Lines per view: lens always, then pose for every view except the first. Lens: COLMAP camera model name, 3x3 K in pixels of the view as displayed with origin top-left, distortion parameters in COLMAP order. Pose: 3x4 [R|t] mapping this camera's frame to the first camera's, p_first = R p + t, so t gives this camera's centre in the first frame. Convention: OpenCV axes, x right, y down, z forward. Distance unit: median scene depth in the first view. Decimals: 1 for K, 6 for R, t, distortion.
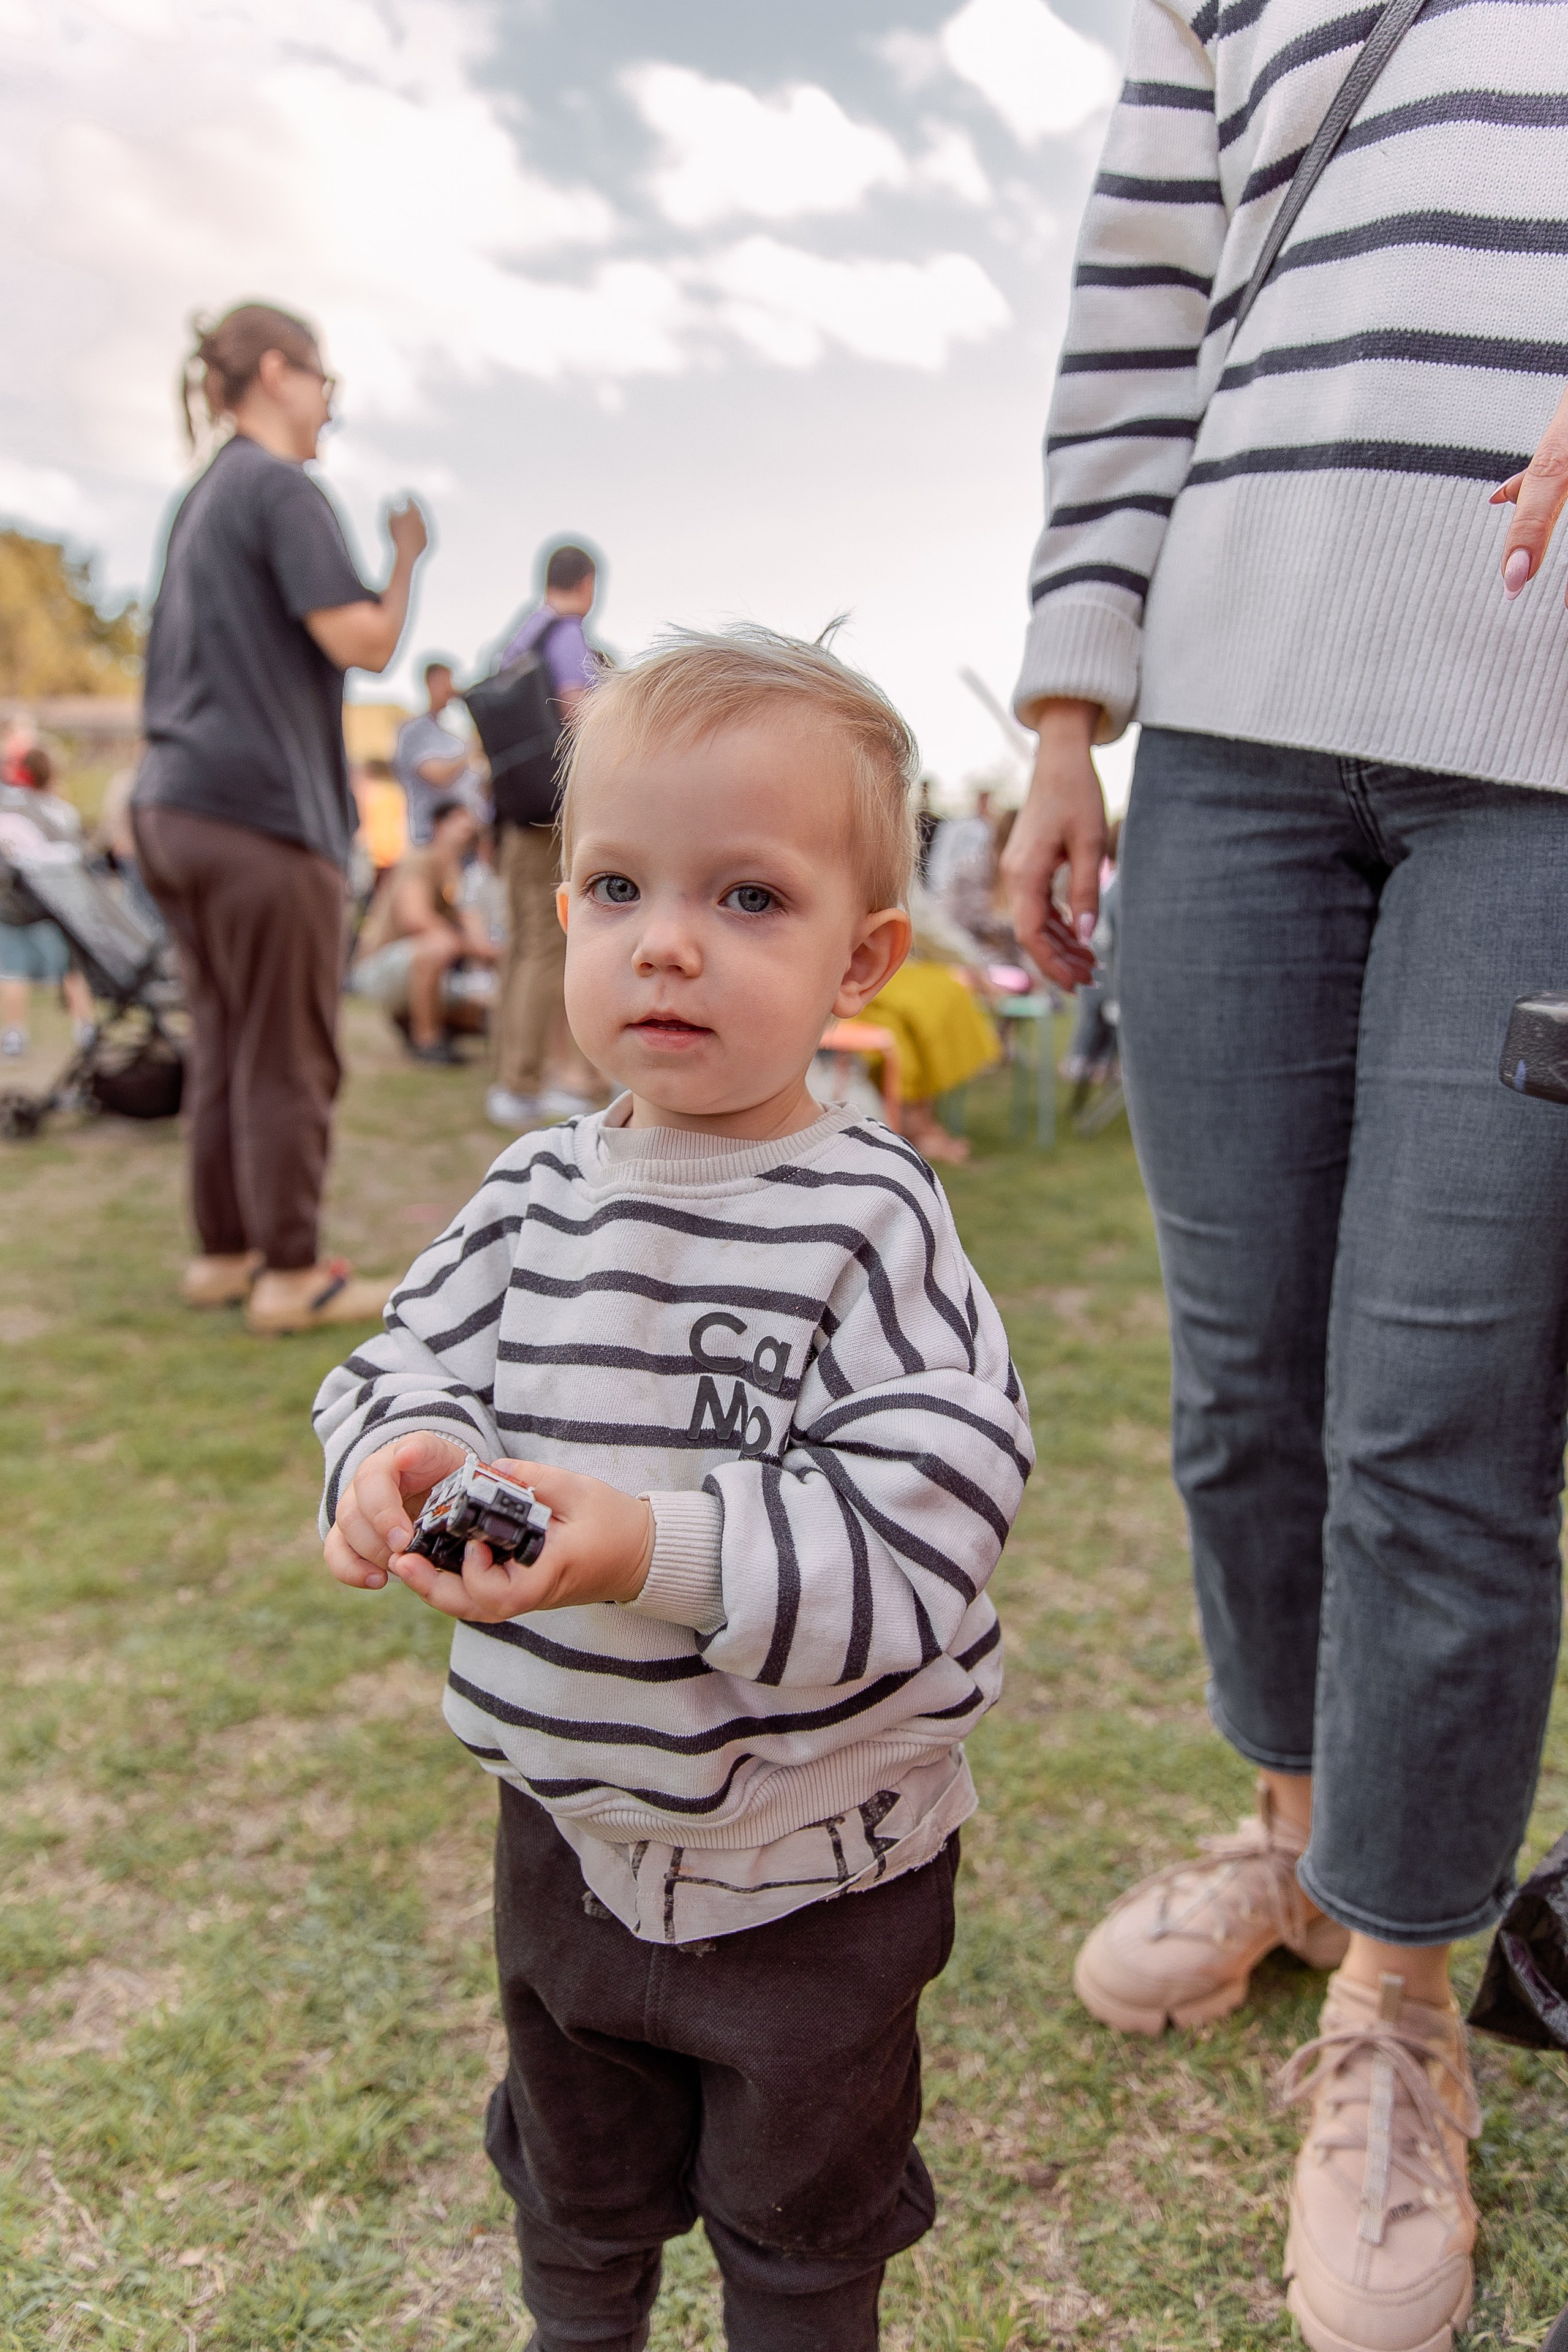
lens RADIAL K [[1689.2, 0, 783.5], [0, 1689.2, 1213.7], [0, 0, 1]] dist [0.021681, -0.006139]
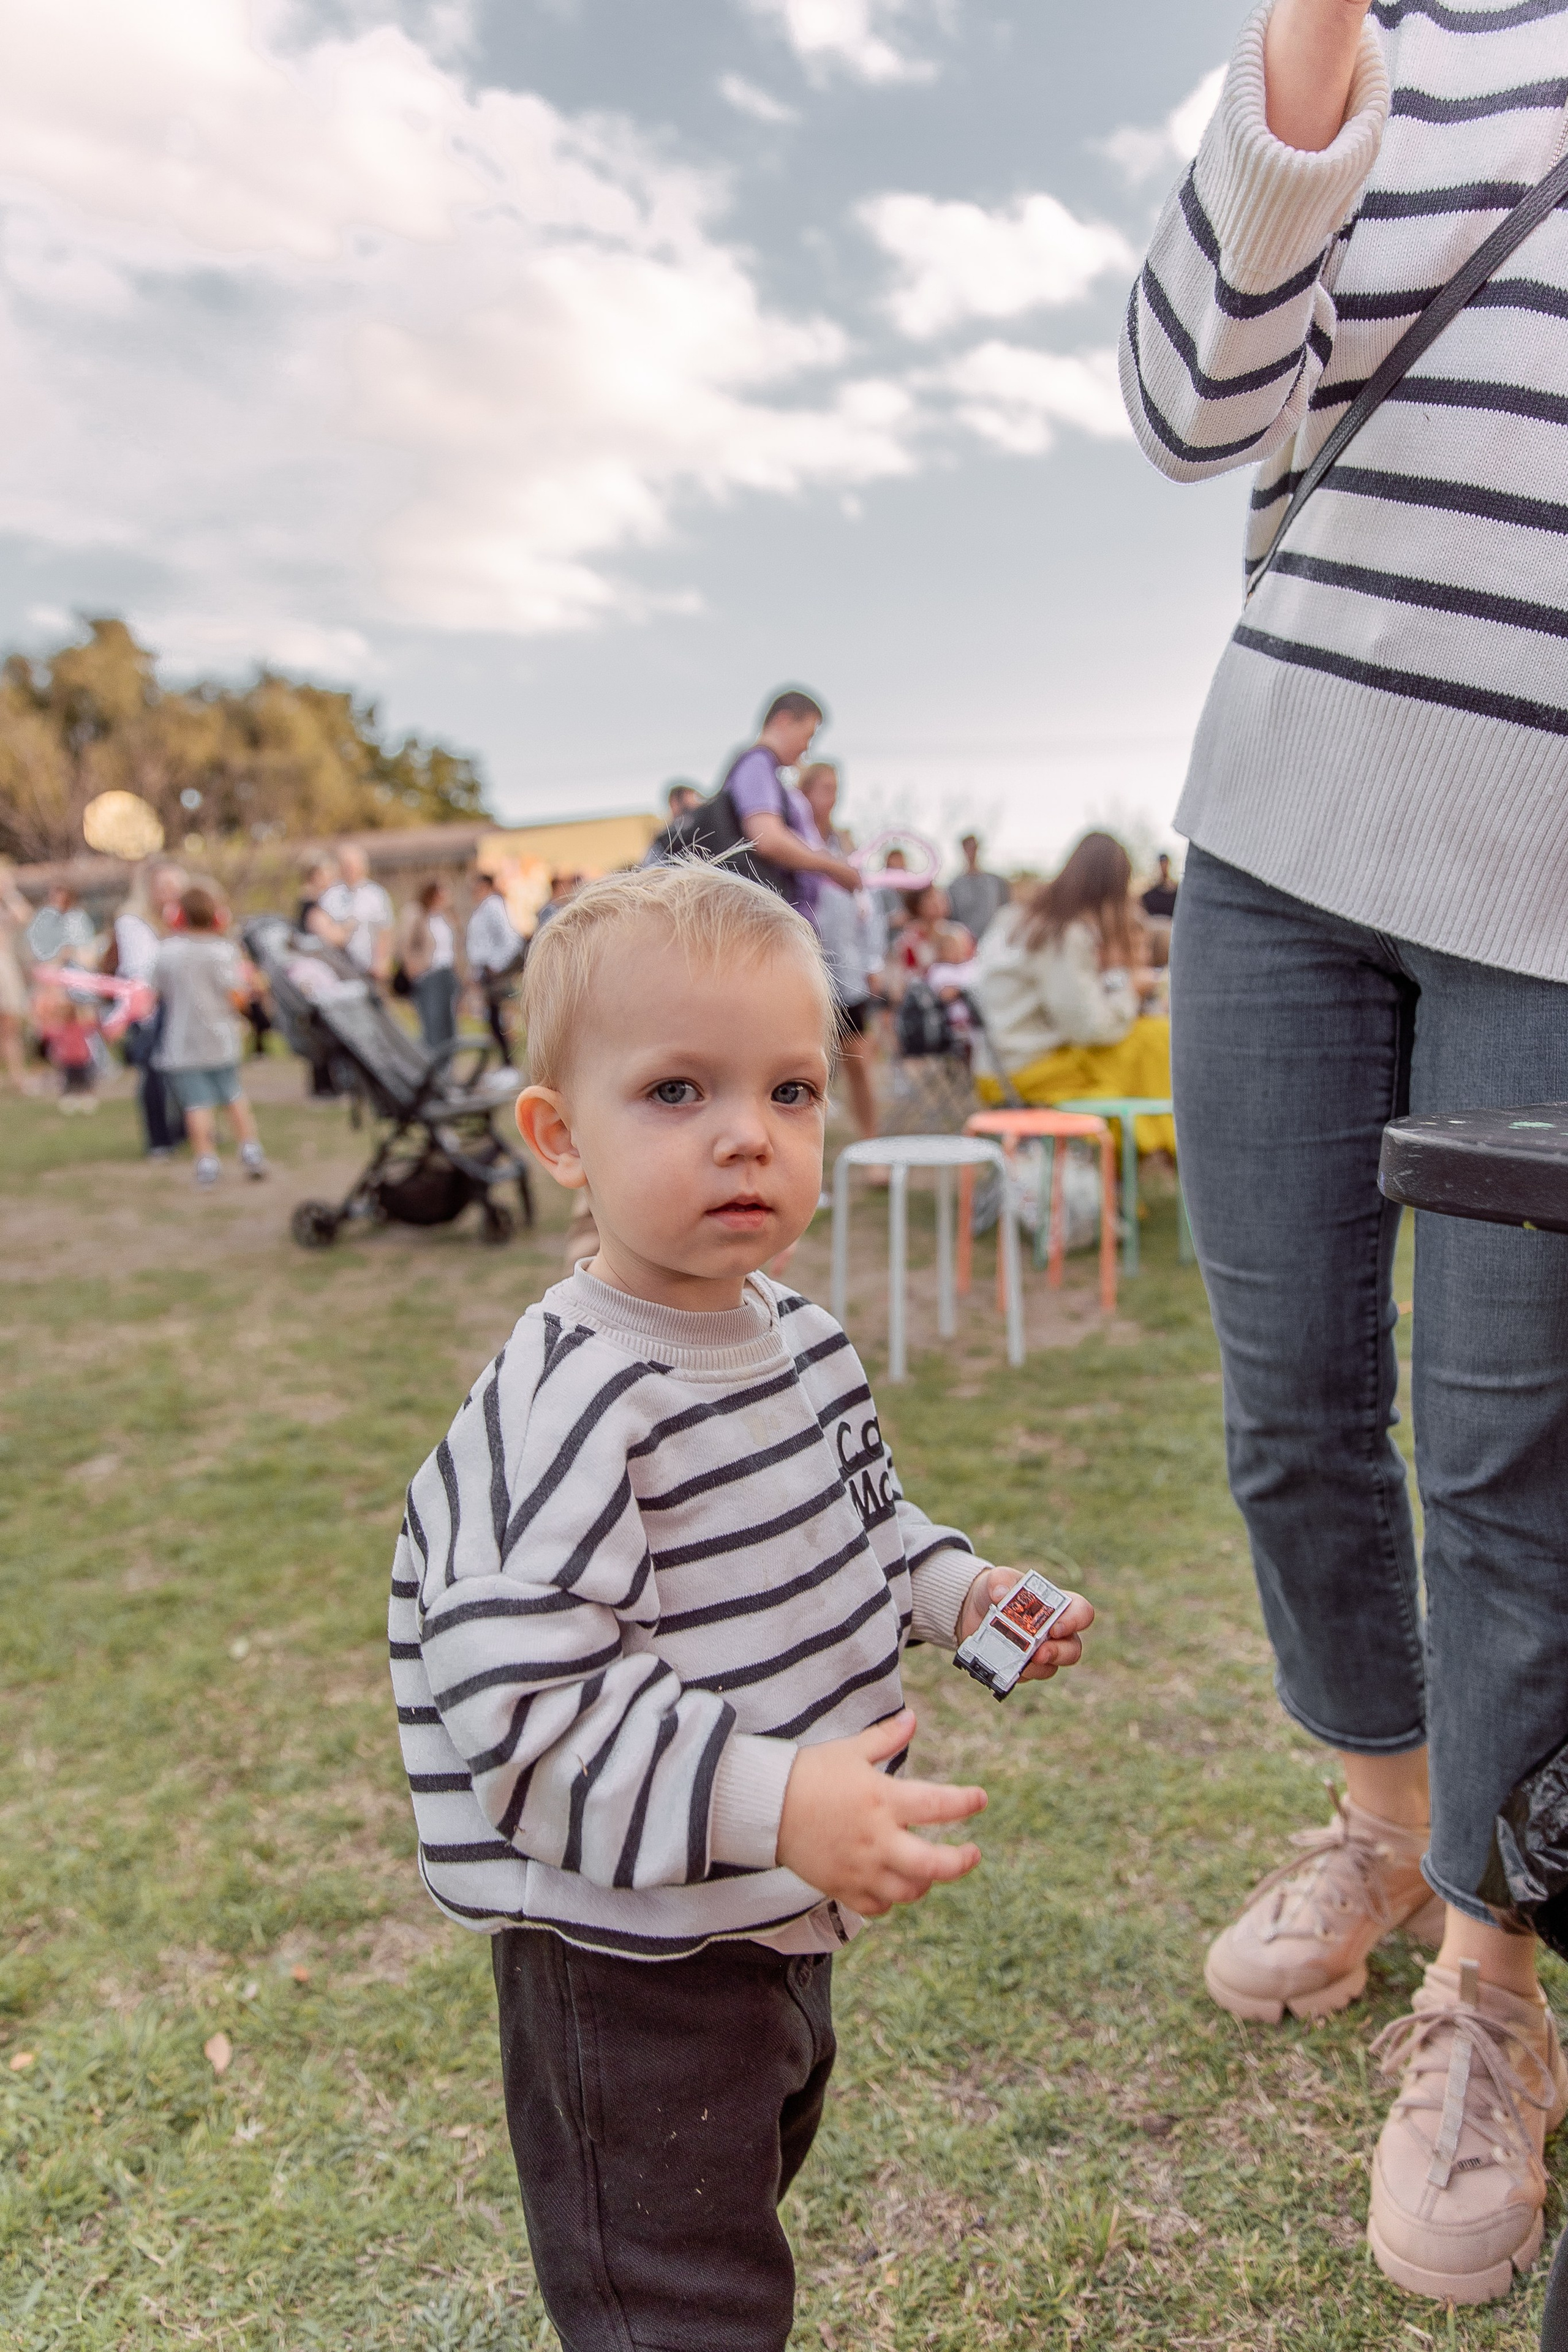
lens RADIAL K [[1689.2, 0, 783.5], [0, 1689.2, 1213.7], [0, 0, 1]] dist [0.021681, -0.006139]
pose [[0.987714, -0.030865, -0.153191, 0.093555], [0.023498, 0.998489, -0.049667, -0.007474], [0.154492, 0.045457, 0.986948, -0.216841]]
